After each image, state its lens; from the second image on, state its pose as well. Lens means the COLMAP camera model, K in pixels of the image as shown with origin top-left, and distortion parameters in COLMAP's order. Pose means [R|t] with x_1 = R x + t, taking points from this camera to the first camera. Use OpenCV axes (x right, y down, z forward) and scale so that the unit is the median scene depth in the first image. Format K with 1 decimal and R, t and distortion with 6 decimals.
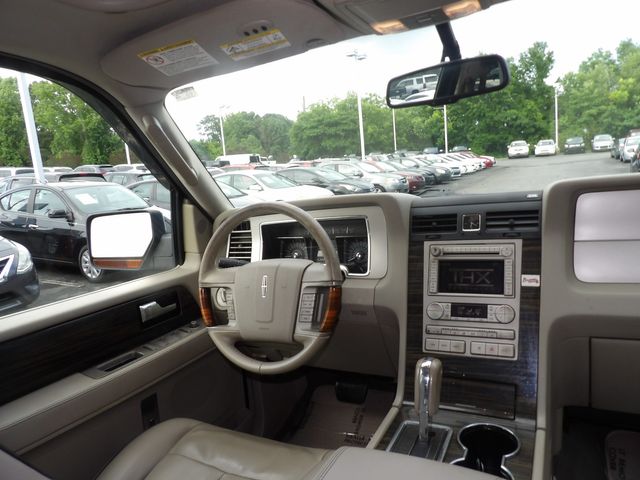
lens RADIAL K [[451.8, 0, 317.8], [0, 451.8, 247.4], [0, 0, 1]] dist [-0.013710, 0.023344]
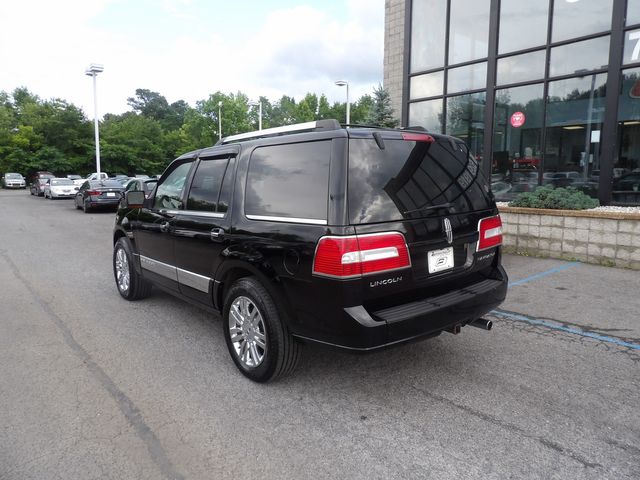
lens RADIAL K [[451.8, 0, 322.1], [0, 451.8, 239.7], [0, 0, 1]] dist [-0.013710, 0.023344]
pose [[0.370689, -0.037058, 0.928018, -0.079538], [0.132021, 0.991160, -0.013155, 0.013061], [-0.919326, 0.127394, 0.372304, -0.035950]]
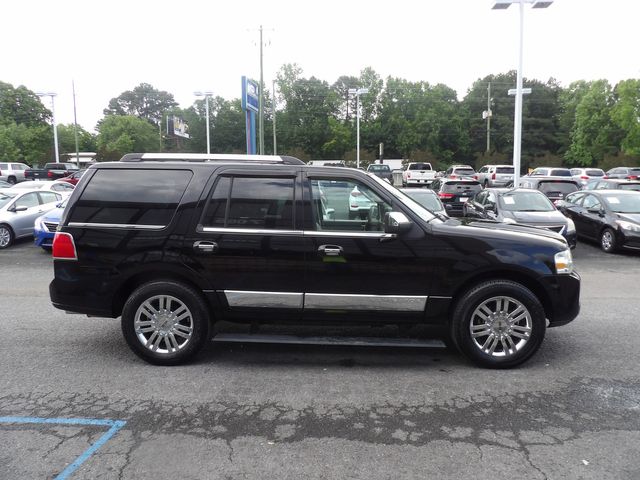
lens RADIAL K [[451.8, 0, 322.3], [0, 451.8, 242.4], [0, 0, 1]] dist [-0.013710, 0.023344]
pose [[0.434565, 0.196349, -0.878977, 0.082475], [-0.196994, 0.973037, 0.119967, -0.004415], [0.878832, 0.121020, 0.461528, -0.031009]]
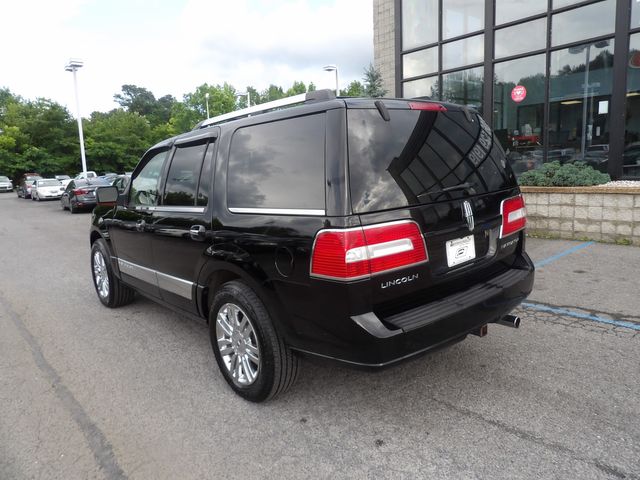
lens RADIAL K [[451.8, 0, 323.4], [0, 451.8, 237.9], [0, 0, 1]] dist [-0.013710, 0.023344]
pose [[0.356739, -0.072706, 0.931371, -0.071026], [0.178607, 0.983885, 0.008394, 0.012463], [-0.916972, 0.163355, 0.363976, -0.032374]]
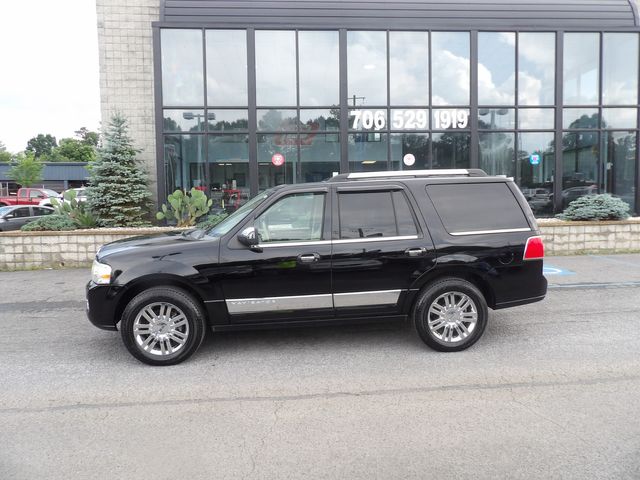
lens RADIAL K [[451.8, 0, 322.3], [0, 451.8, 238.1], [0, 0, 1]] dist [-0.013710, 0.023344]
pose [[-0.540830, 0.029993, 0.840597, -0.085832], [0.217199, 0.970451, 0.105117, -0.006318], [-0.812606, 0.239427, -0.531363, 0.063811]]
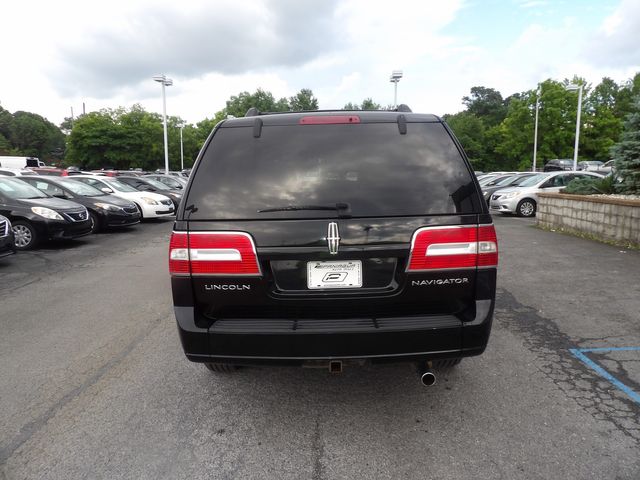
lens RADIAL K [[451.8, 0, 324.0], [0, 451.8, 239.1], [0, 0, 1]] dist [-0.013710, 0.023344]
pose [[0.879202, 0.017253, 0.476138, -0.041963], [0.012352, 0.998183, -0.058978, 0.016093], [-0.476290, 0.057735, 0.877391, -0.068336]]
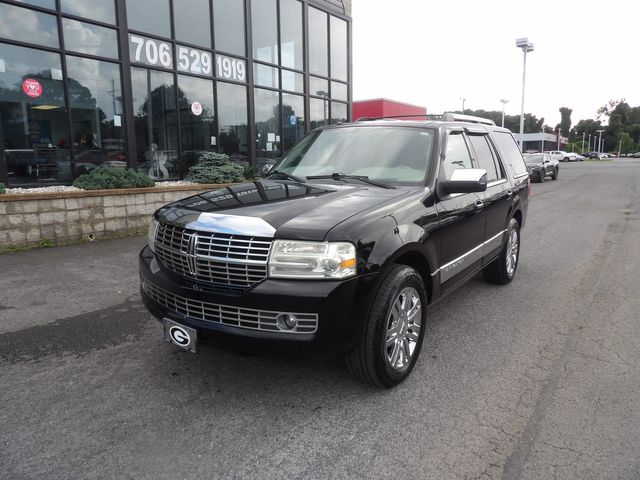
lens RADIAL K [[451.8, 0, 324.3], [0, 451.8, 240.5], [0, 0, 1]] dist [-0.013710, 0.023344]
pose [[-0.987665, 0.075352, 0.137255, 0.002687], [0.117879, 0.934802, 0.335038, -0.017019], [-0.103060, 0.347085, -0.932154, 0.096218]]
